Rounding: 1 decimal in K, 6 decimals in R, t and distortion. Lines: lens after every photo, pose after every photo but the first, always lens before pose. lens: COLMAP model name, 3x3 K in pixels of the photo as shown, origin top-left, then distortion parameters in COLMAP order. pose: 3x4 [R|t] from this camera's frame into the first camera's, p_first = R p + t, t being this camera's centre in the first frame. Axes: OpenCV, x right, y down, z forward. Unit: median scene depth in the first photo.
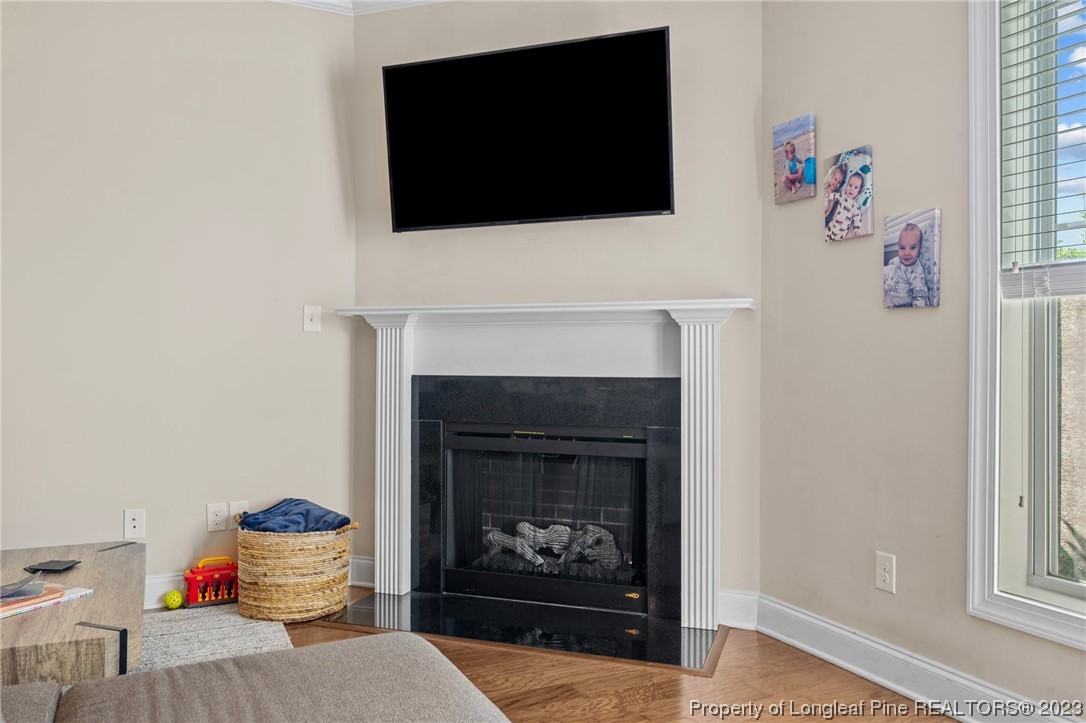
lens RADIAL K [[814.6, 0, 543.0], [0, 814.6, 361.5], [0, 0, 1]] dist [-0.002790, 0.000013]
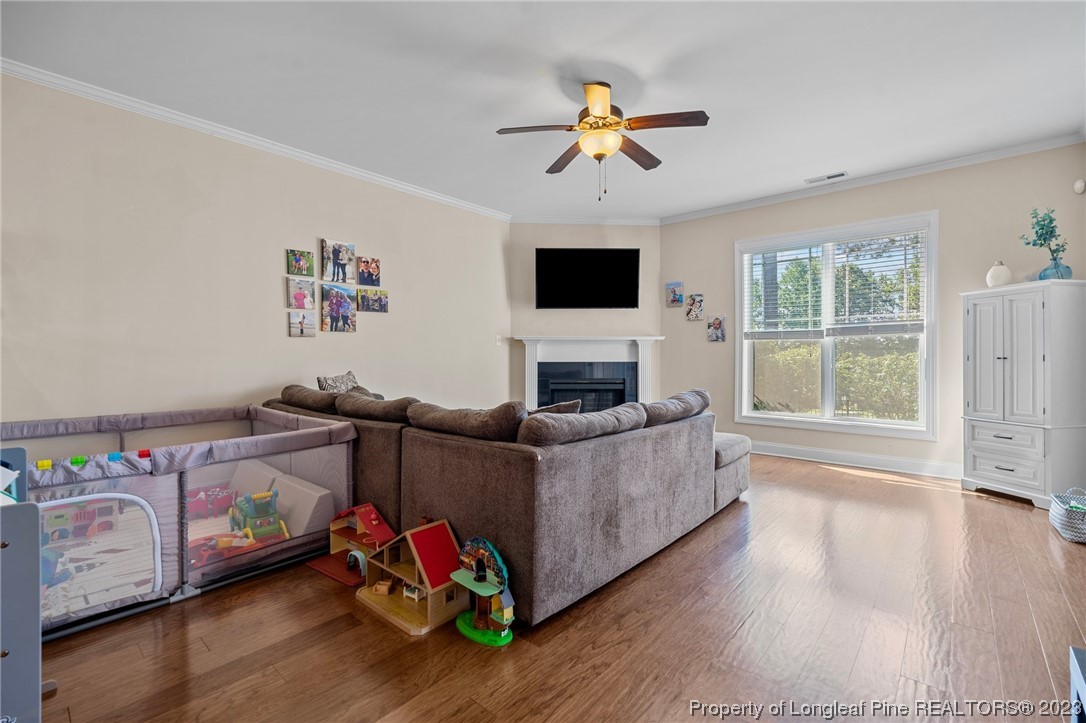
lens RADIAL K [[479.6, 0, 543.0], [0, 479.6, 361.5], [0, 0, 1]] dist [-0.000146, -0.000051]
pose [[0.916828, -0.008368, 0.399194, -0.921339], [0.004877, 0.999940, 0.009760, -0.000030], [-0.399252, -0.007001, 0.916814, -0.537347]]
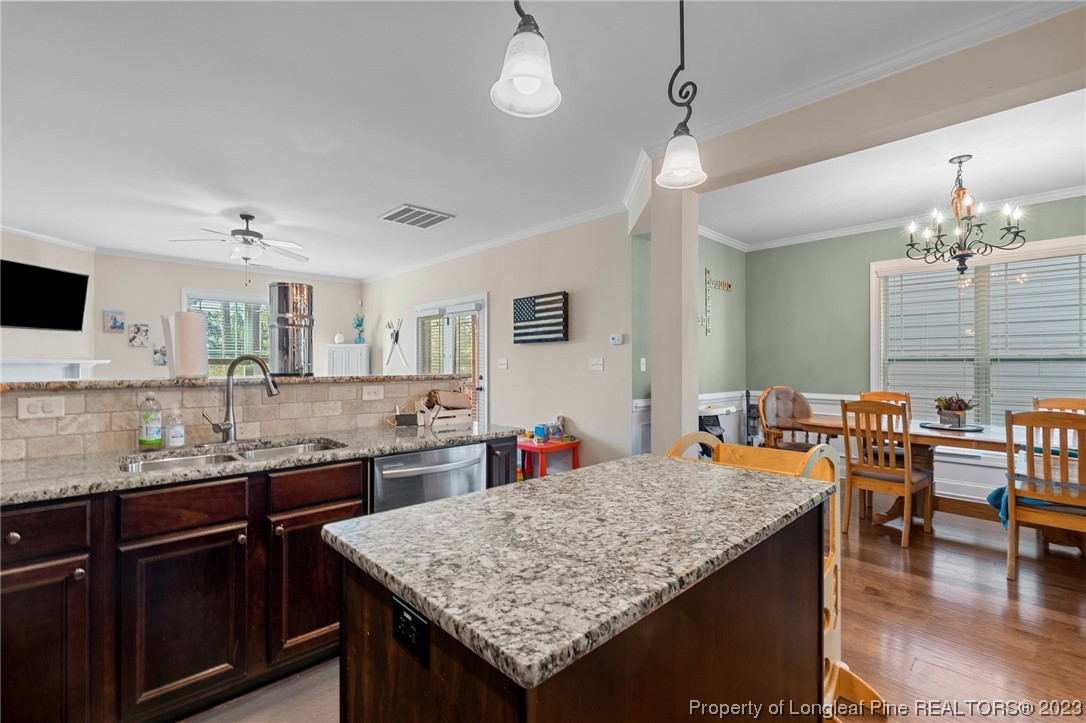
lens RADIAL K [[479.6, 0, 543.0], [0, 479.6, 361.5], [0, 0, 1]] dist [-0.000146, -0.000051]
pose [[-0.307079, 0.002218, 0.951681, -2.223475], [-0.002471, 0.999992, -0.003128, -0.067776], [-0.951681, -0.003312, -0.307072, -0.137839]]
